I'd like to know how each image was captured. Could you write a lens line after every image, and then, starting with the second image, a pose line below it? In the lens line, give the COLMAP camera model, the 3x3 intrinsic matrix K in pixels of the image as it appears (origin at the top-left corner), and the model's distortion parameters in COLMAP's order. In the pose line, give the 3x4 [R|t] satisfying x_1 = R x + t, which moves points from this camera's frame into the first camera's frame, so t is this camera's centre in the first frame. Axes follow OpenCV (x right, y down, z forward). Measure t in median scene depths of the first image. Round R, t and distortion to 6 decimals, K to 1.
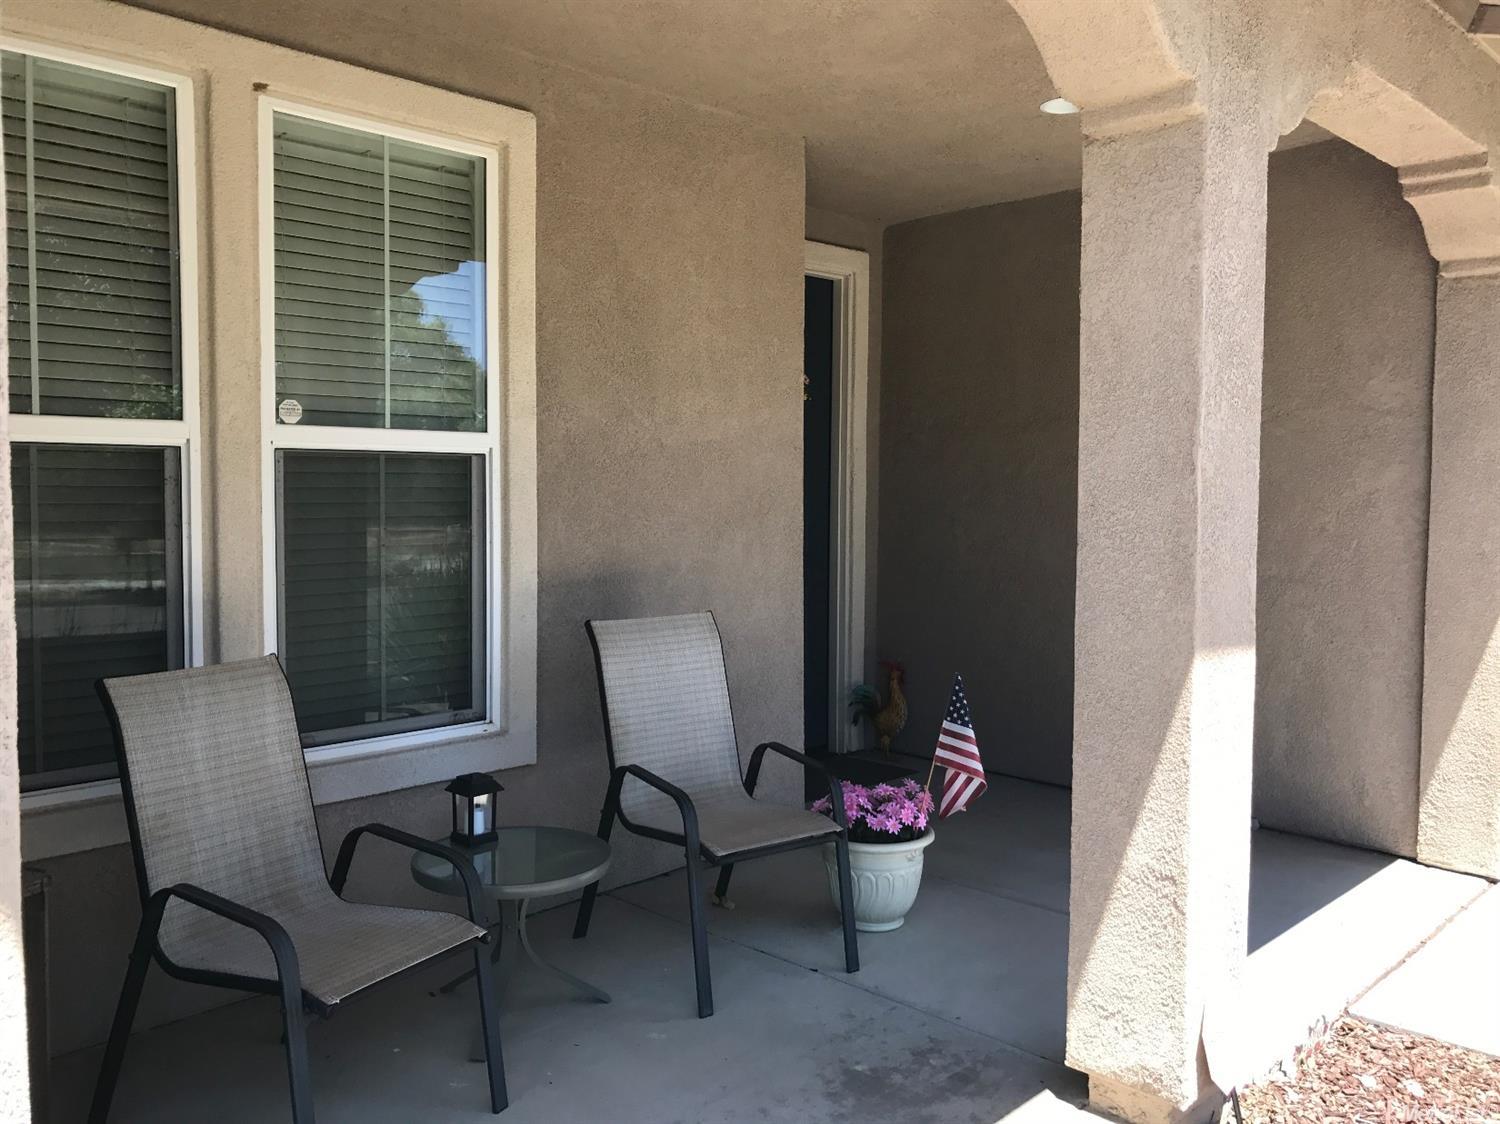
lens RADIAL K [[1231.0, 0, 749.6], [0, 1231.0, 537.9], [0, 0, 1]] dist [0.003933, -0.003227]
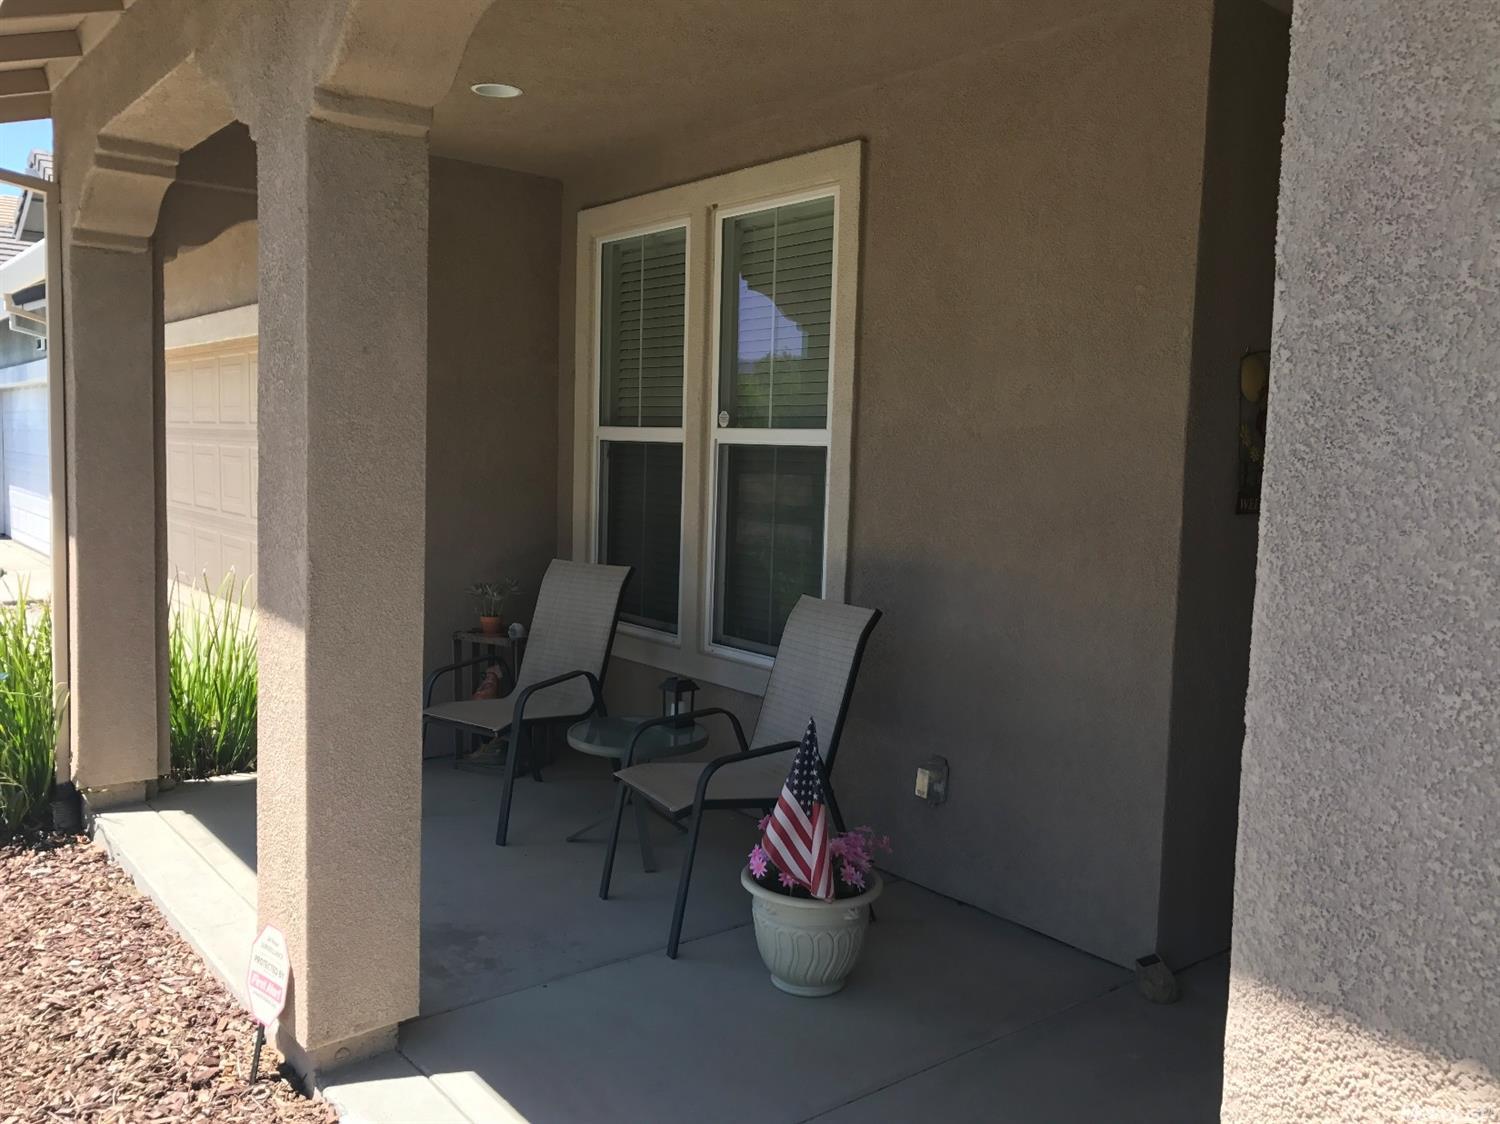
lens RADIAL K [[1230.0, 0, 750.0], [0, 1230.0, 562.0], [0, 0, 1]] dist [0.072710, -0.114841]
pose [[-0.104819, 0.065685, -0.992320, 1.120414], [-0.091588, 0.992938, 0.075401, -0.047044], [0.990265, 0.098788, -0.098063, 1.209008]]
